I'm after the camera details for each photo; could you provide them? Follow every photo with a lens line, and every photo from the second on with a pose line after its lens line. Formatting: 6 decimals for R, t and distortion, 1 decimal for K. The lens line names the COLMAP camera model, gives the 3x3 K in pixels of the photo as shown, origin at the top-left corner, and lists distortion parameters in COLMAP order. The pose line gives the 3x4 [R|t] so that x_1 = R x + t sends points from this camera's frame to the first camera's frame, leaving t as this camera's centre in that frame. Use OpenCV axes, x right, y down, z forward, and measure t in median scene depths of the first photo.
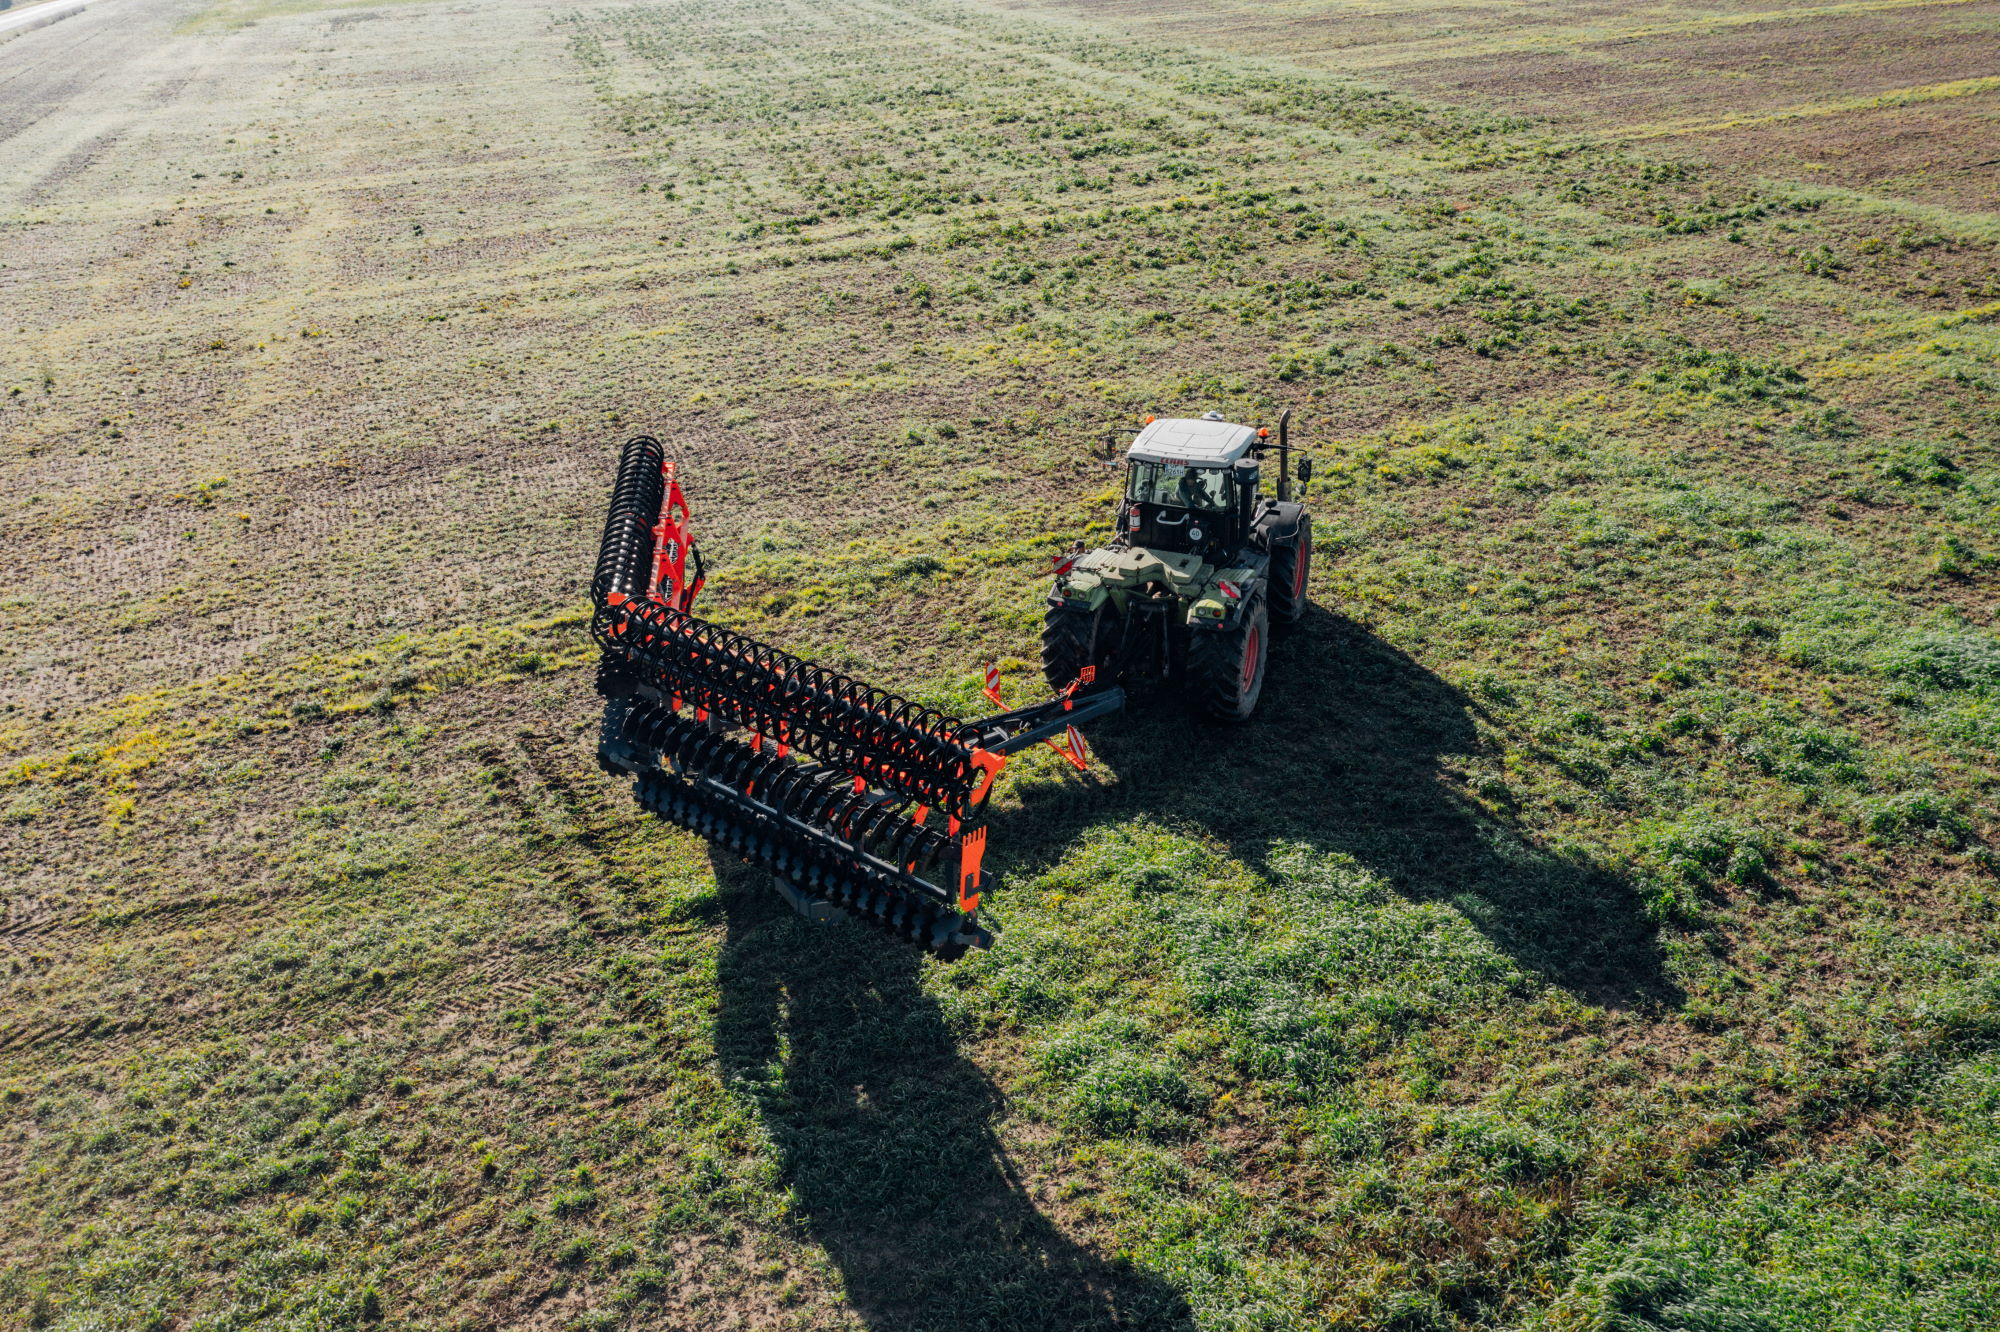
lens RADIAL K [[1623.1, 0, 1011.6], [0, 1623.1, 615.5], [0, 0, 1]] dist [-0.015098, 0.004346]
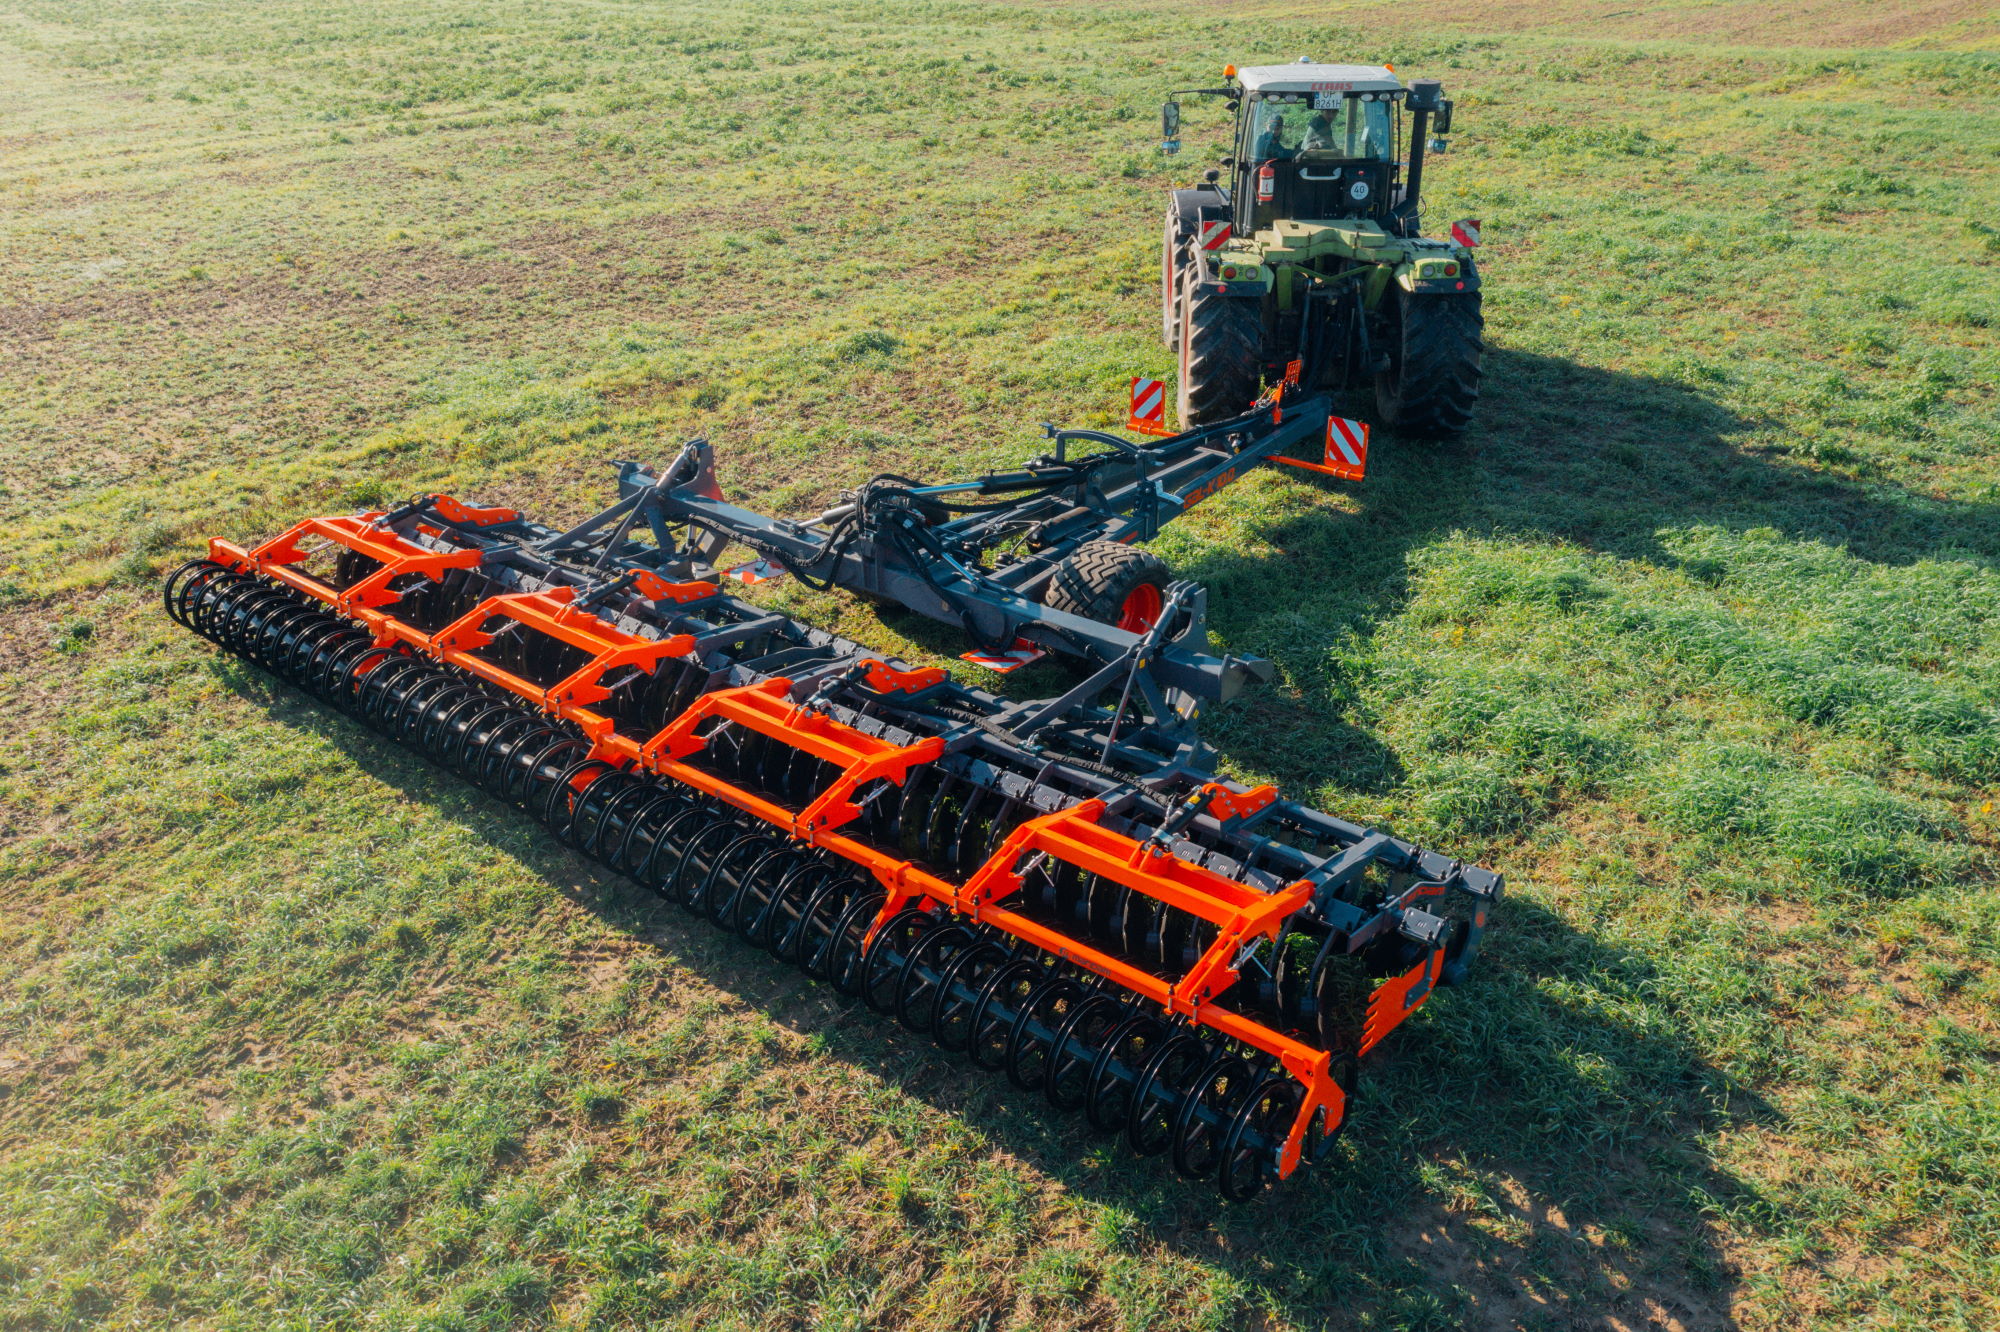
lens RADIAL K [[1623.1, 0, 1011.6], [0, 1623.1, 615.5], [0, 0, 1]] dist [-0.015098, 0.004346]
pose [[0.940928, -0.129699, 0.312784, -0.261986], [0.139227, 0.990226, -0.008220, 0.113382], [-0.308660, 0.051282, 0.949789, 0.335346]]
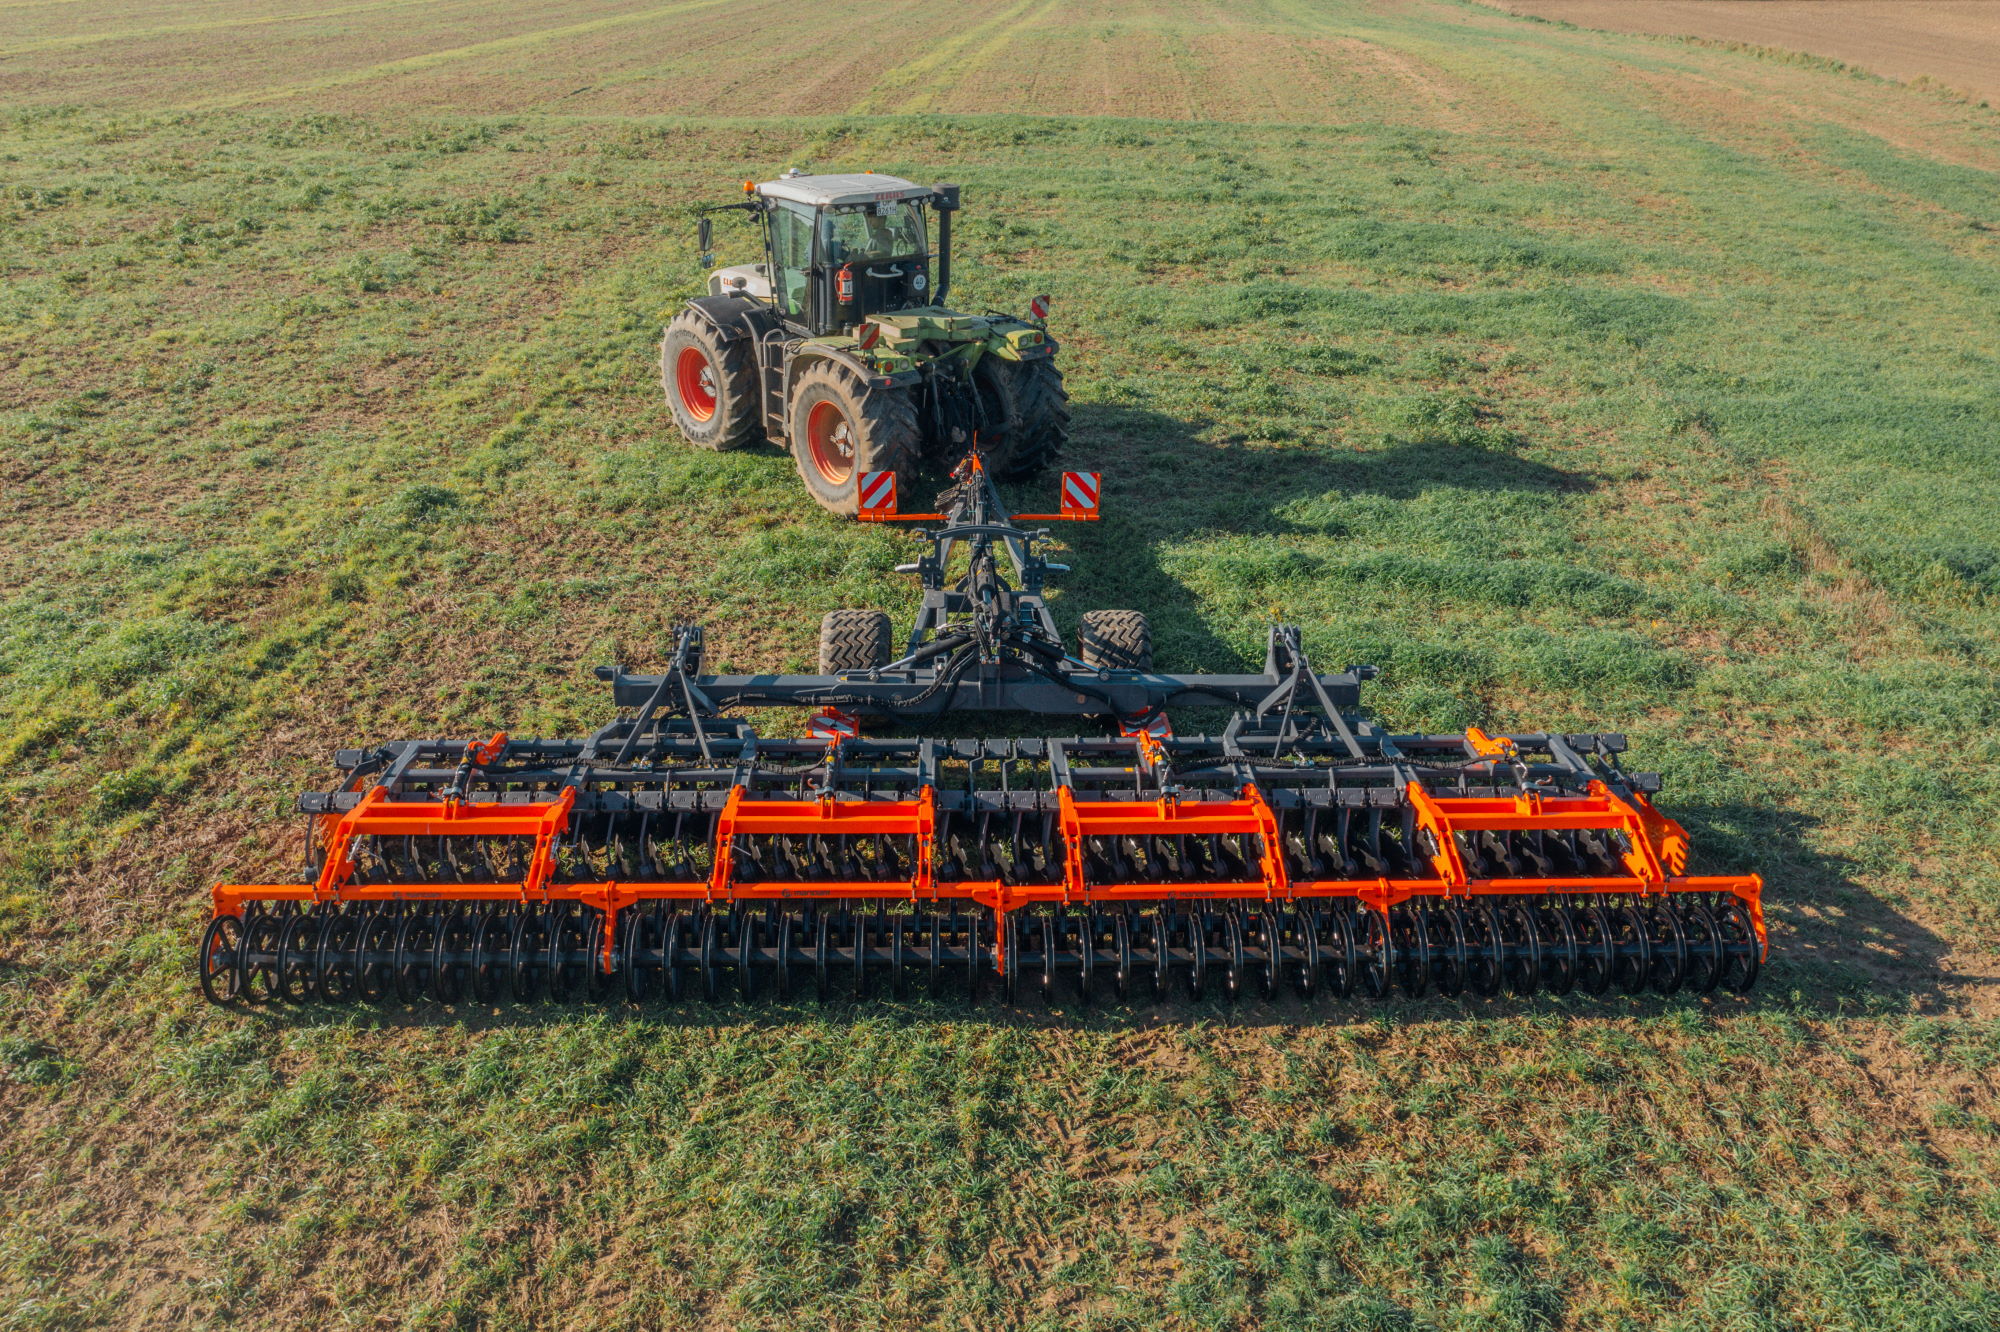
lens RADIAL K [[1623.1, 0, 1011.6], [0, 1623.1, 615.5], [0, 0, 1]] dist [-0.015098, 0.004346]
pose [[0.480520, -0.313736, 0.818945, -0.546943], [0.366471, 0.920213, 0.137503, 0.010484], [-0.796743, 0.234046, 0.557156, 0.492188]]
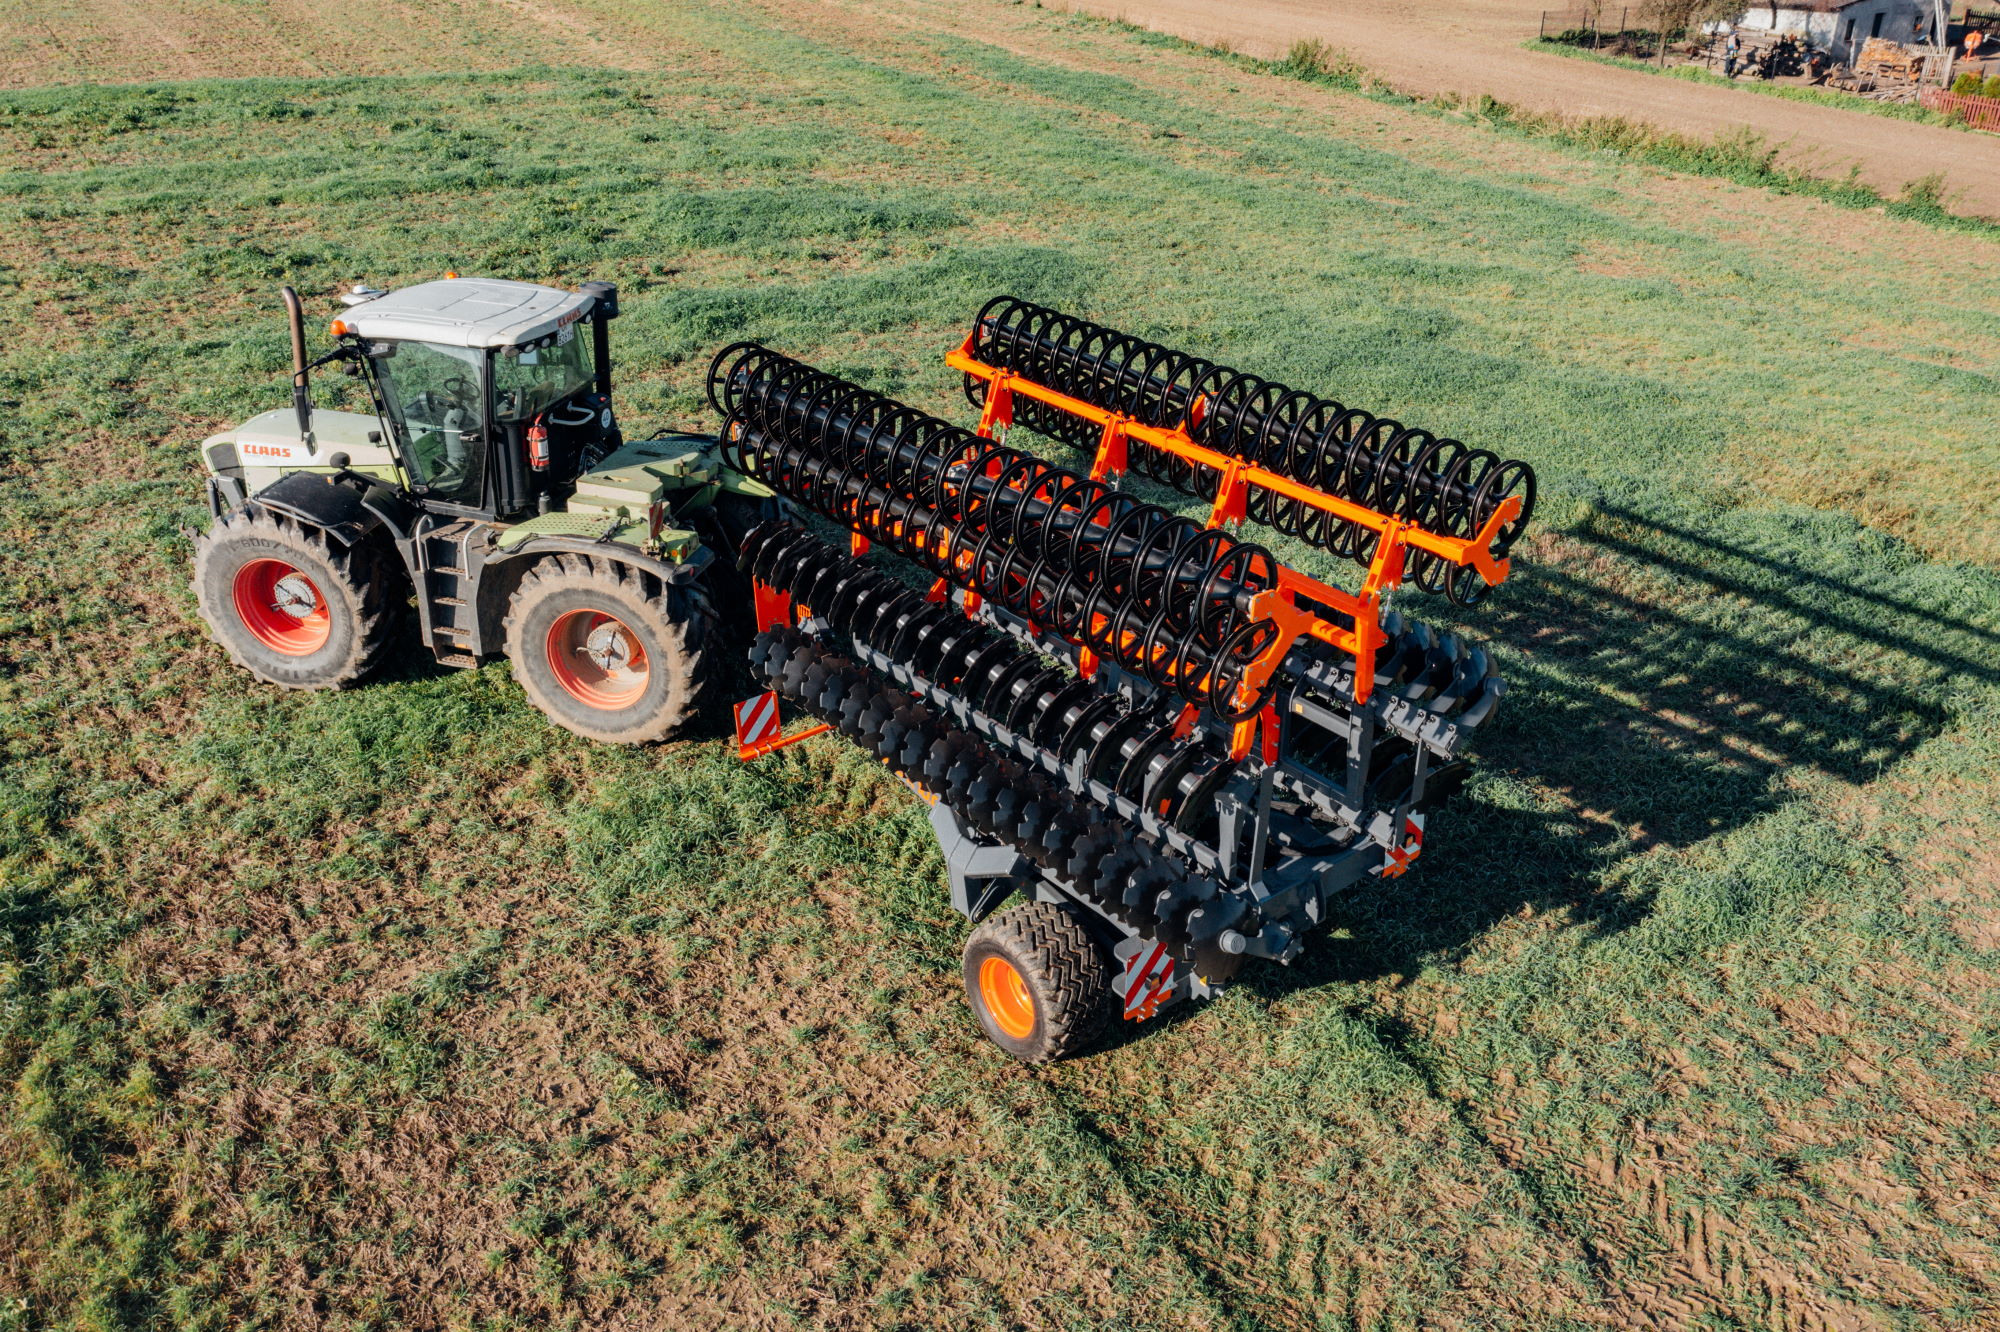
lens RADIAL K [[1608.0, 0, 1003.4], [0, 1608.0, 626.3], [0, 0, 1]] dist [-0.013332, 0.000350]
pose [[-0.143604, -0.425116, 0.893674, -0.468309], [0.409963, 0.796351, 0.444697, -0.183719], [-0.900727, 0.430233, 0.059923, 0.780727]]
